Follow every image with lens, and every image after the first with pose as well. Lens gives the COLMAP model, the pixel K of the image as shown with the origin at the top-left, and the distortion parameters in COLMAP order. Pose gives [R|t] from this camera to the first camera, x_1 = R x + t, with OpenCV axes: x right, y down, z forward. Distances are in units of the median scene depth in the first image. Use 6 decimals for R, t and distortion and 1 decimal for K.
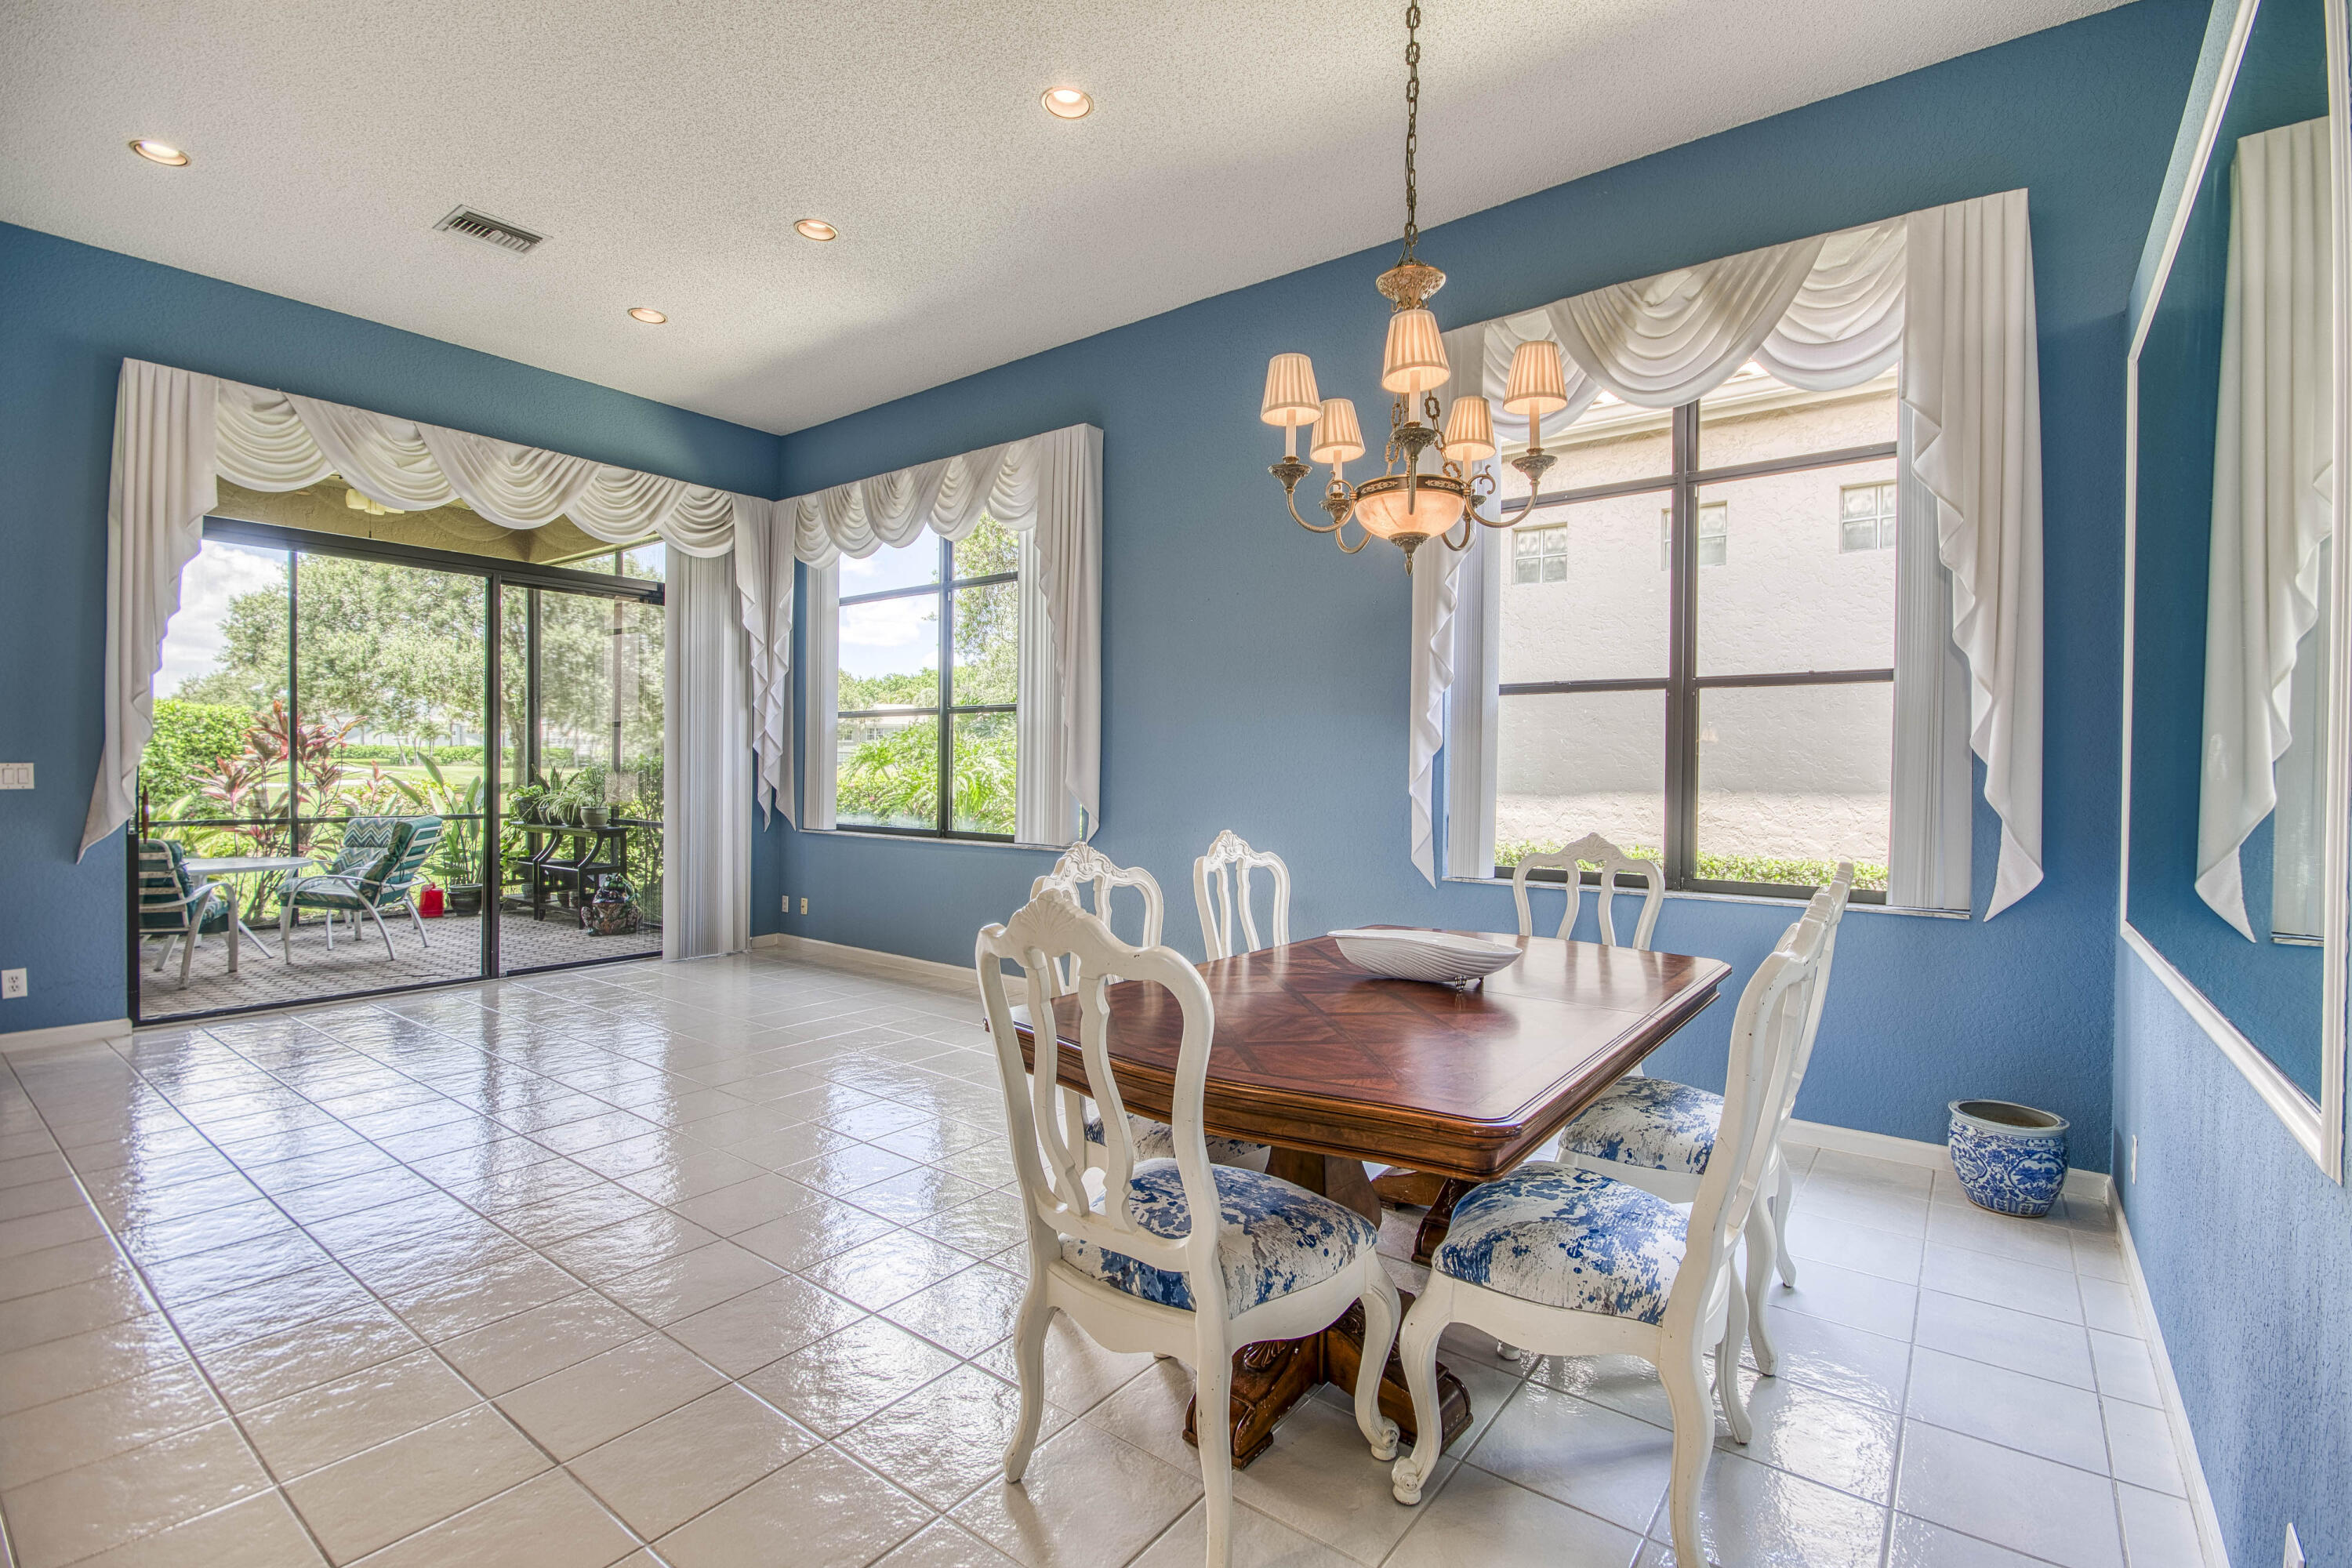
lens RADIAL K [[1053.3, 0, 1224.1], [0, 1053.3, 775.2], [0, 0, 1]] dist [-0.002193, -0.000993]
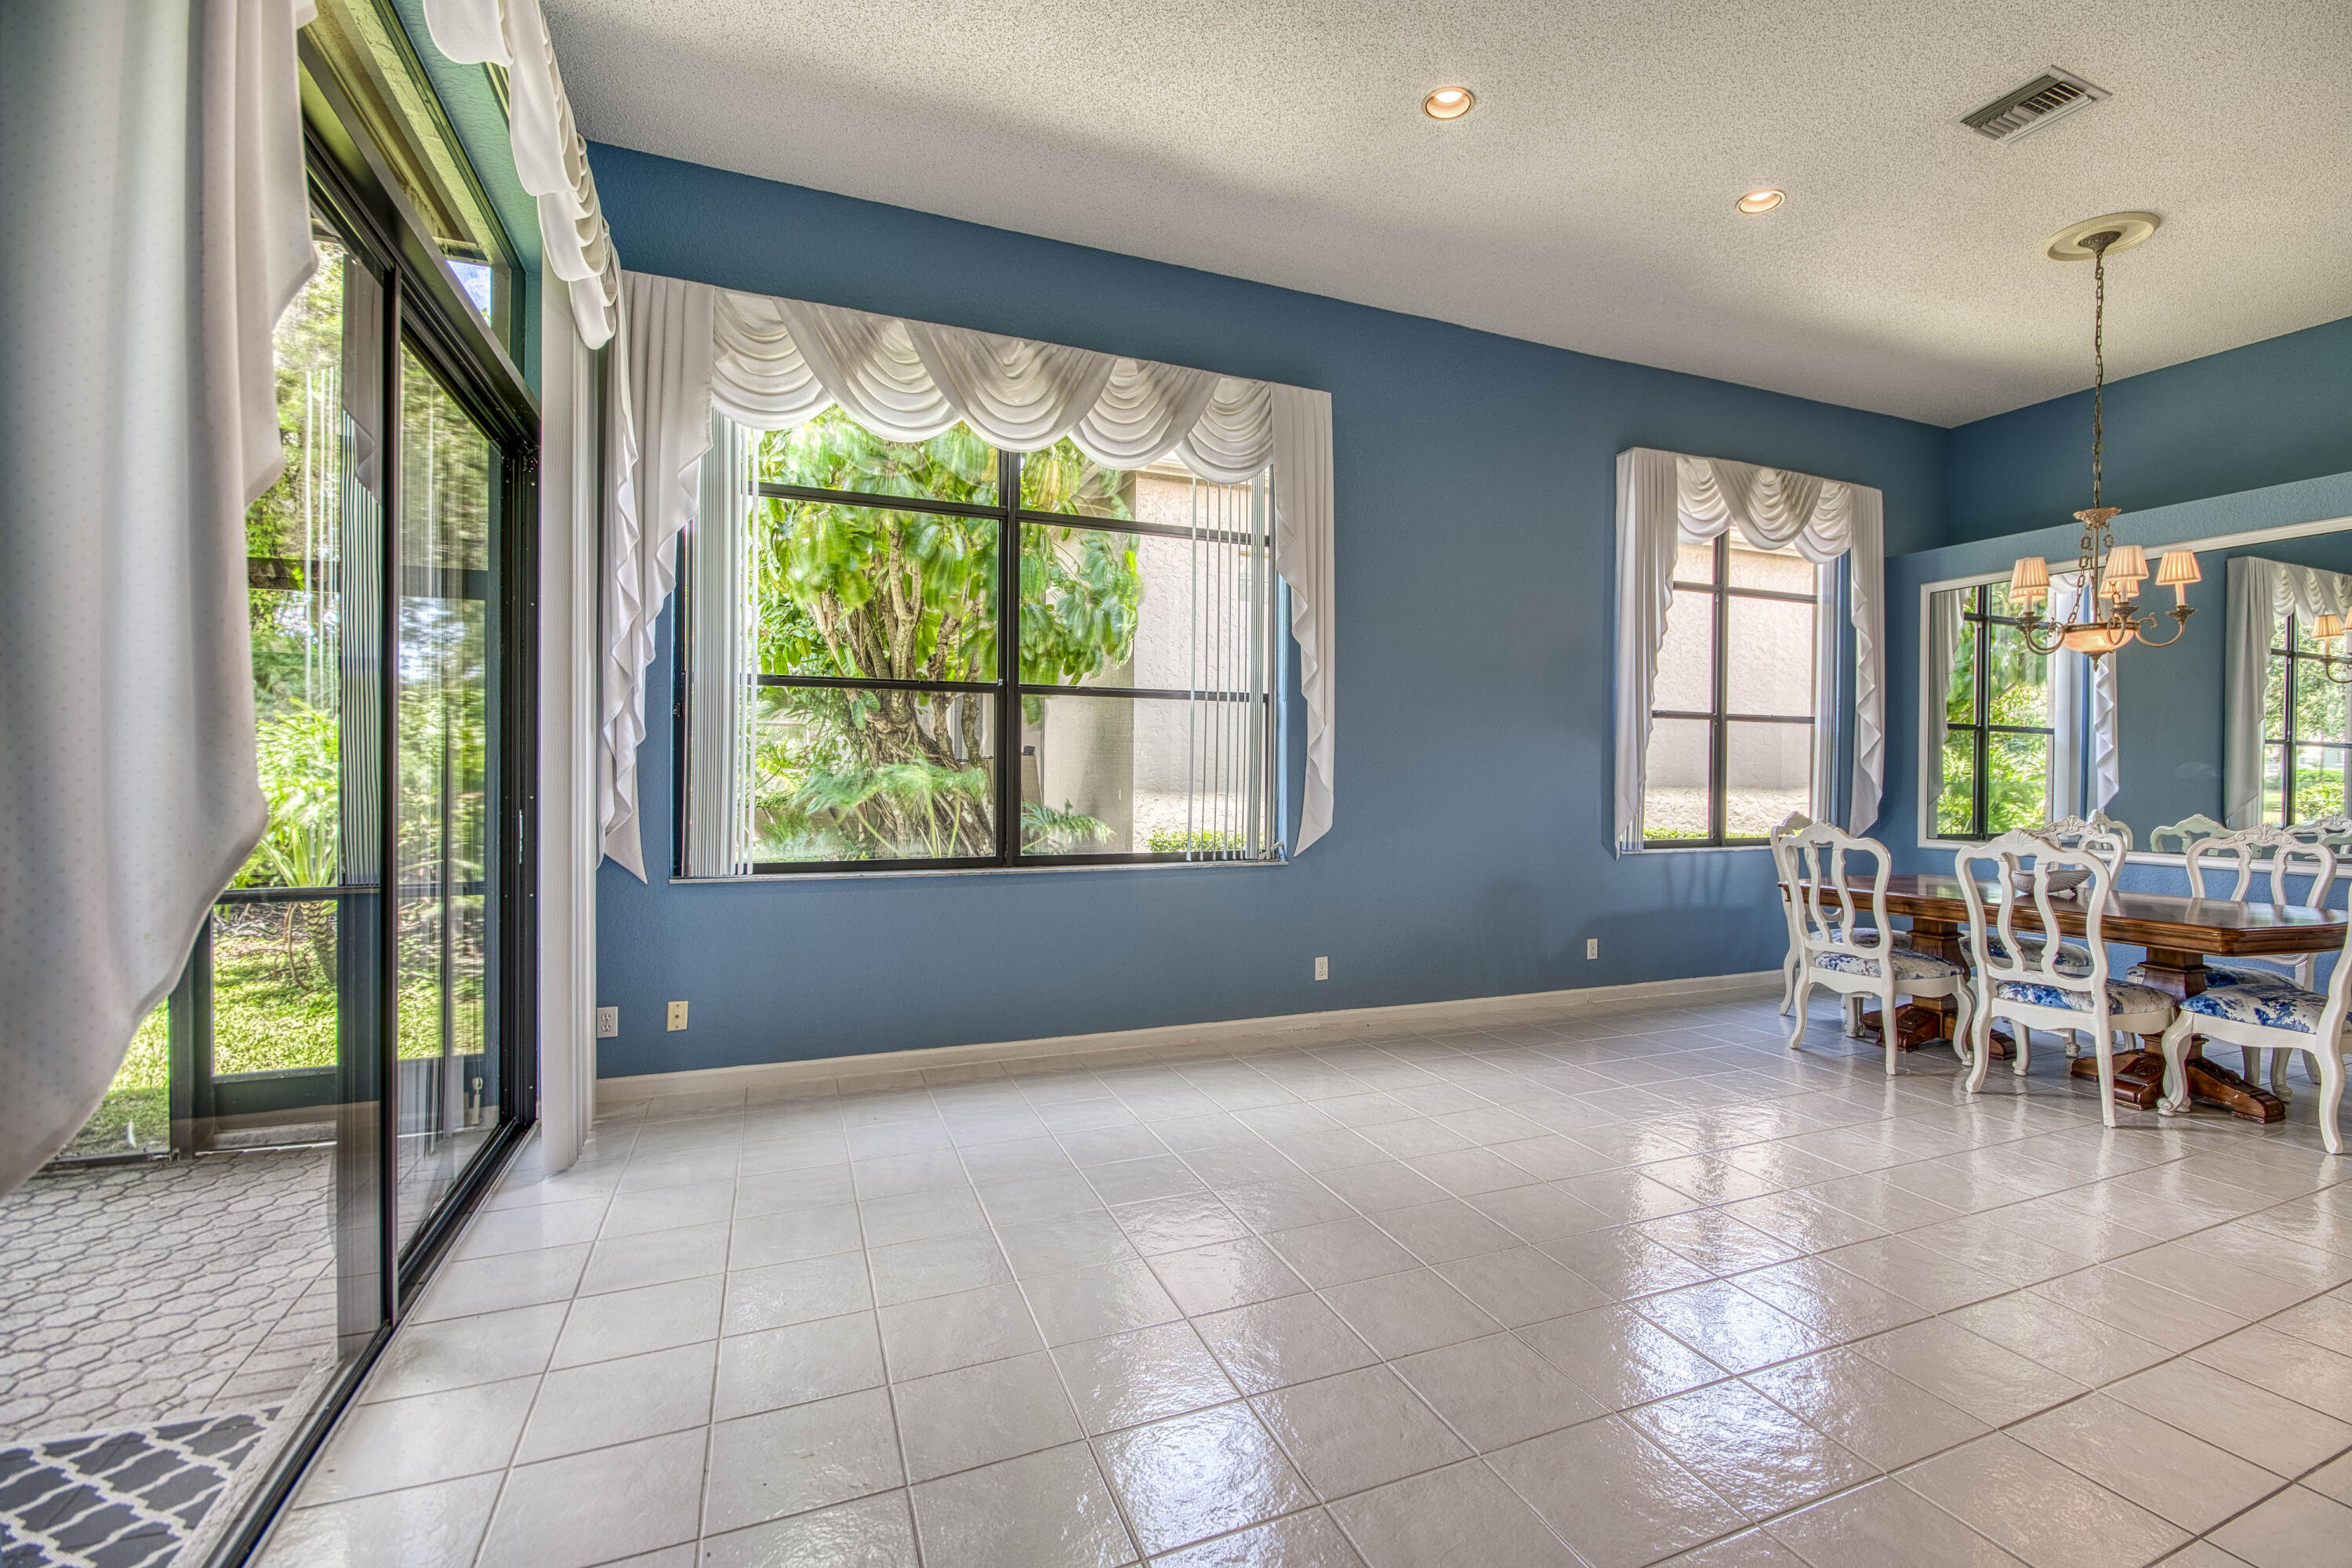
lens RADIAL K [[968.8, 0, 1140.6], [0, 968.8, 763.5], [0, 0, 1]] dist [-0.001382, -0.000284]
pose [[0.543403, -0.002854, 0.839467, -0.889634], [0.000415, 0.999995, 0.003131, -0.015054], [-0.839472, -0.001353, 0.543402, 0.652437]]
